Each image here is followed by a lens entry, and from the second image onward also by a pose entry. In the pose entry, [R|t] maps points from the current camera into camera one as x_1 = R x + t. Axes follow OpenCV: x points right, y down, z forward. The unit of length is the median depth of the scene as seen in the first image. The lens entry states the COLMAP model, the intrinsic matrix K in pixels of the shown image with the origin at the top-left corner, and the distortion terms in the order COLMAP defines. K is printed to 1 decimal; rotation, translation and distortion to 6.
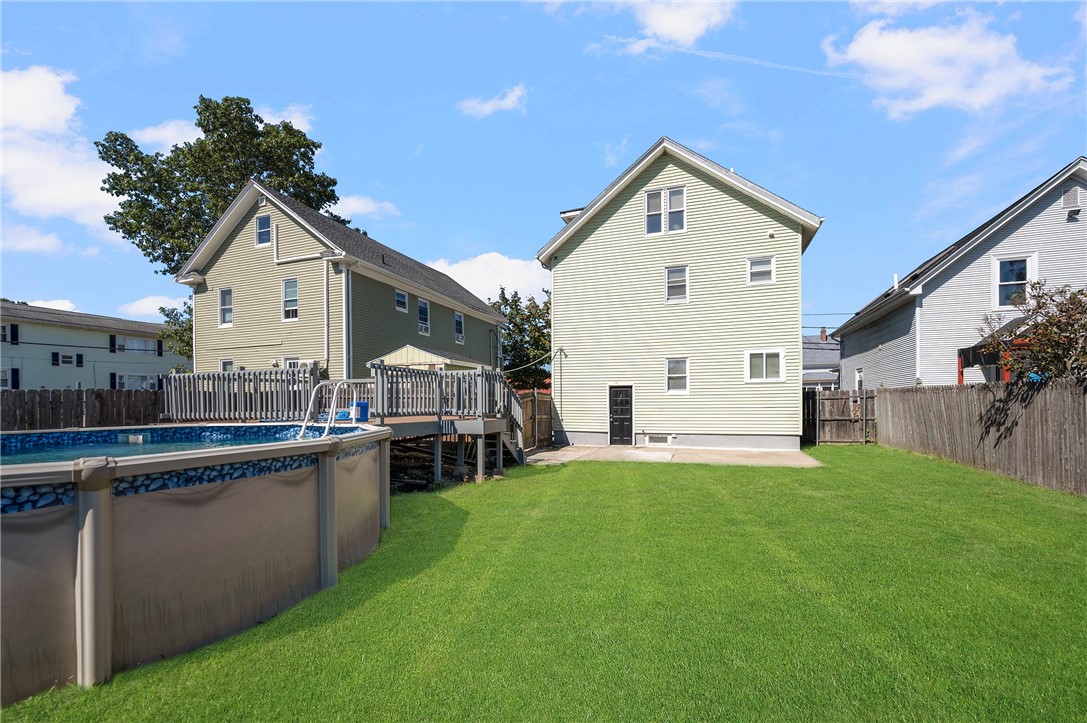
lens RADIAL K [[441.2, 0, 551.9], [0, 441.2, 401.5], [0, 0, 1]] dist [-0.002884, -0.000453]
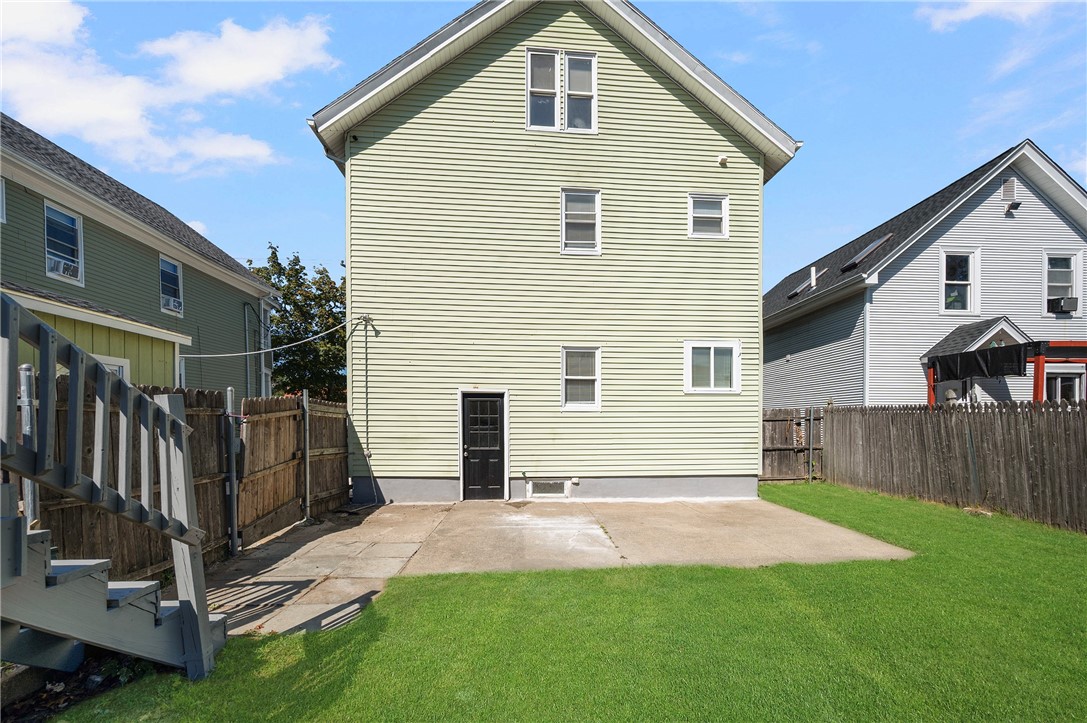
lens RADIAL K [[427.9, 0, 547.4], [0, 427.9, 434.0], [0, 0, 1]] dist [-0.002612, -0.000261]
pose [[0.916328, -0.003296, 0.400414, 0.014956], [-0.009410, 0.999513, 0.029762, -0.000795], [-0.400317, -0.031039, 0.915851, 0.486940]]
